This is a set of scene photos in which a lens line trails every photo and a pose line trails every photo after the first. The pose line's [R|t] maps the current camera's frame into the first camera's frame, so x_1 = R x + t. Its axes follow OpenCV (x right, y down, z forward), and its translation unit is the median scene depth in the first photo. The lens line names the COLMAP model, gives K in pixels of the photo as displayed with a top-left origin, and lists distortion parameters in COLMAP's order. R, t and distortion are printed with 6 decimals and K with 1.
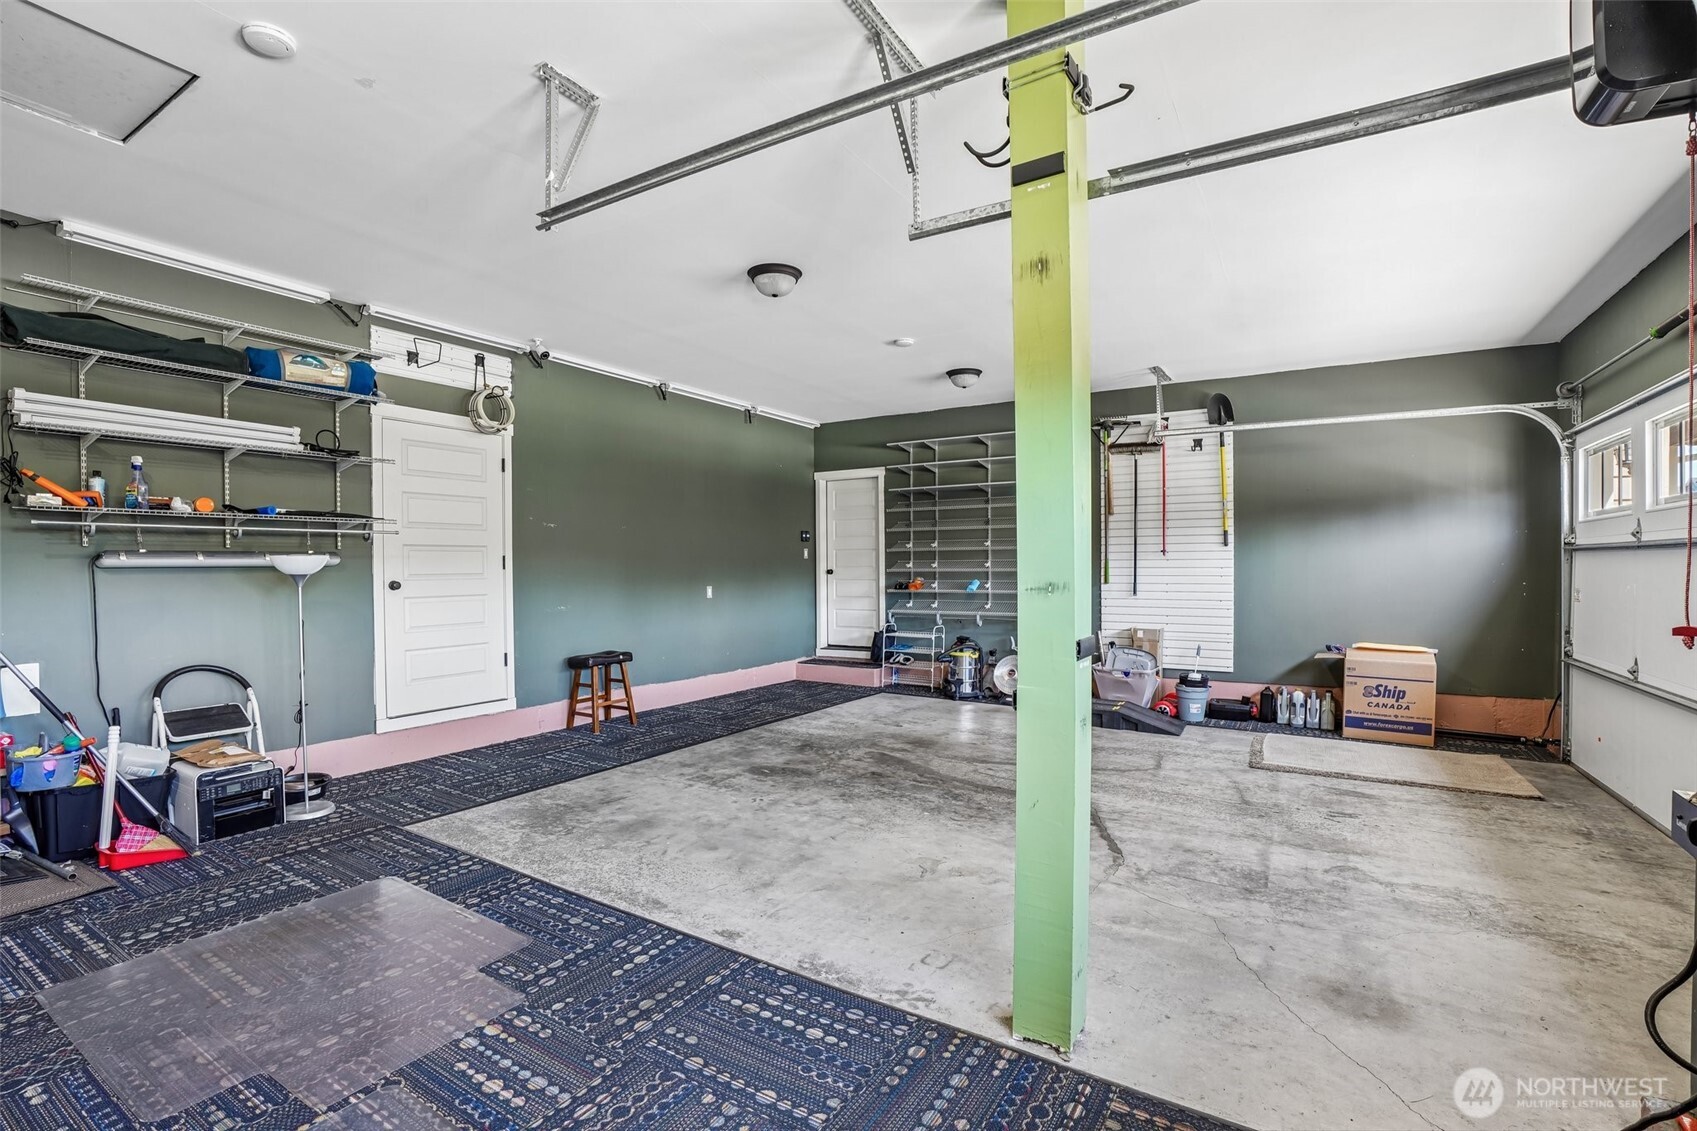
lens RADIAL K [[780.0, 0, 848.0], [0, 780.0, 577.3], [0, 0, 1]] dist [-0.072522, 0.027395]
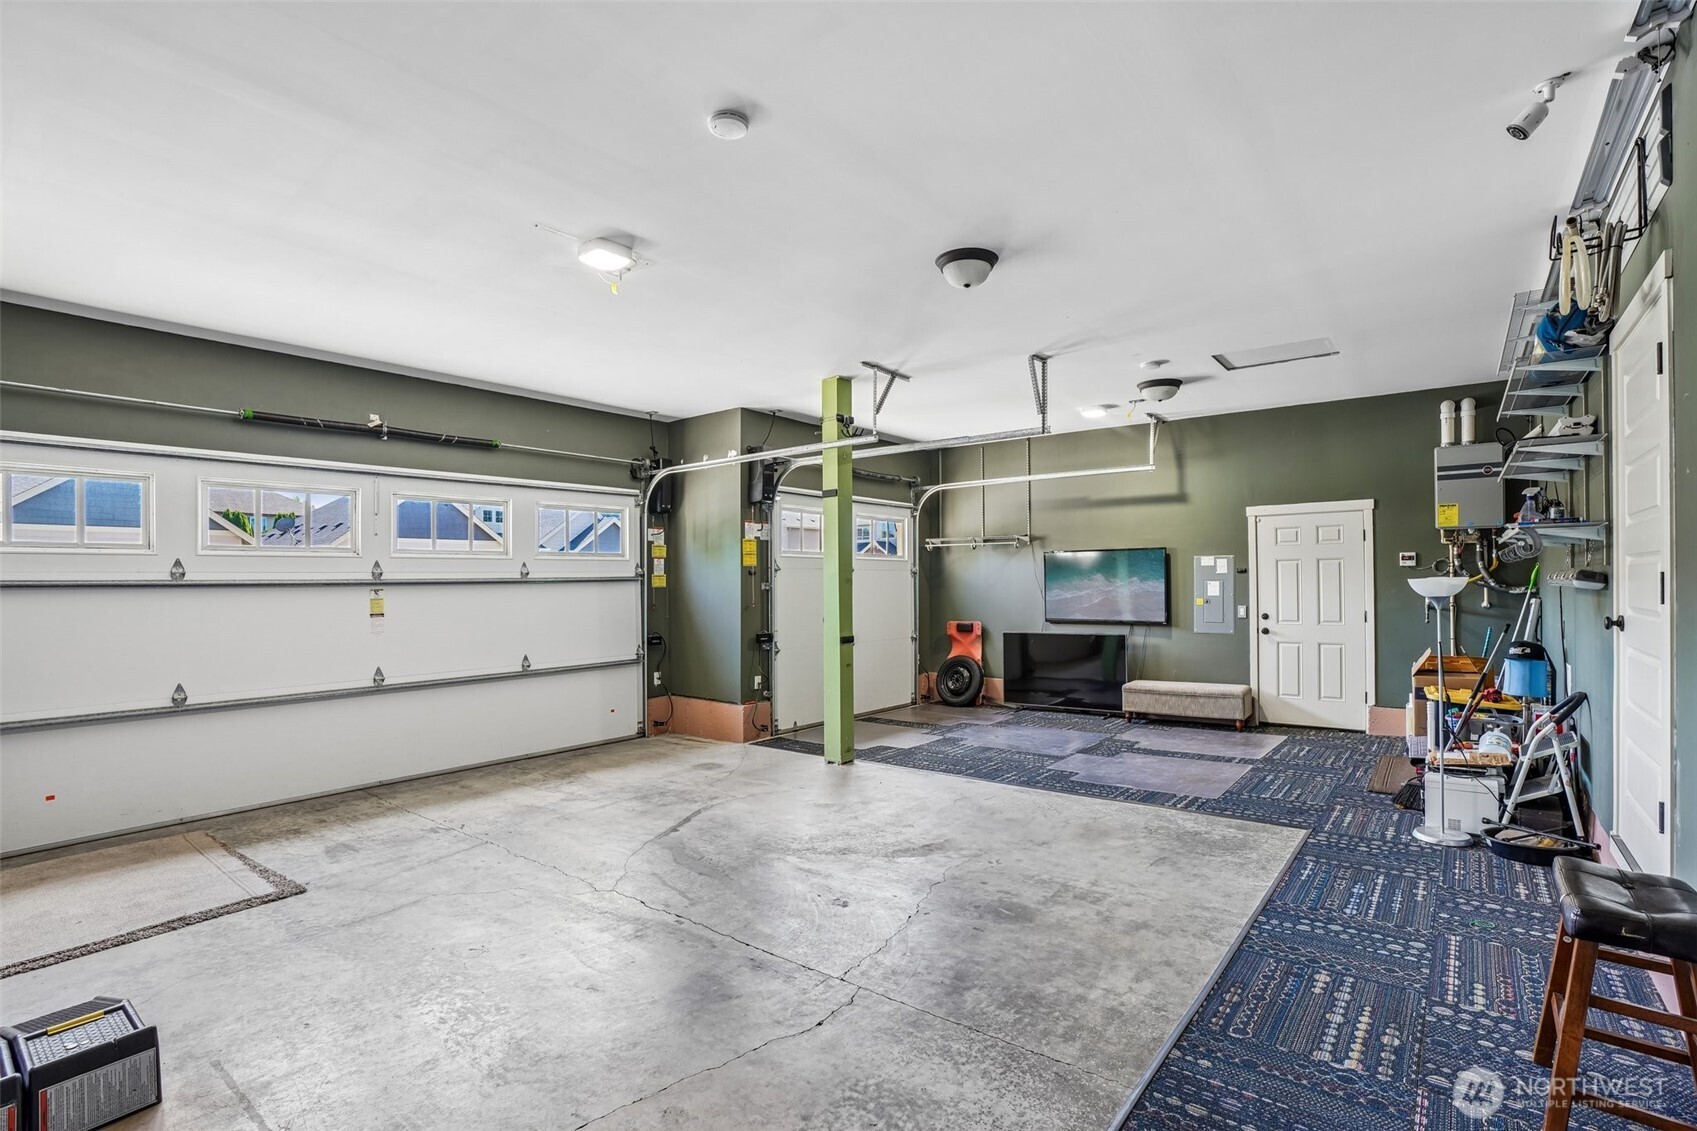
lens RADIAL K [[780.0, 0, 848.0], [0, 780.0, 577.3], [0, 0, 1]] dist [-0.072522, 0.027395]
pose [[-0.991088, 0.012767, 0.132593, -0.077828], [0.014275, 0.999844, 0.010427, -0.050318], [-0.132439, 0.012227, -0.991116, 2.035255]]
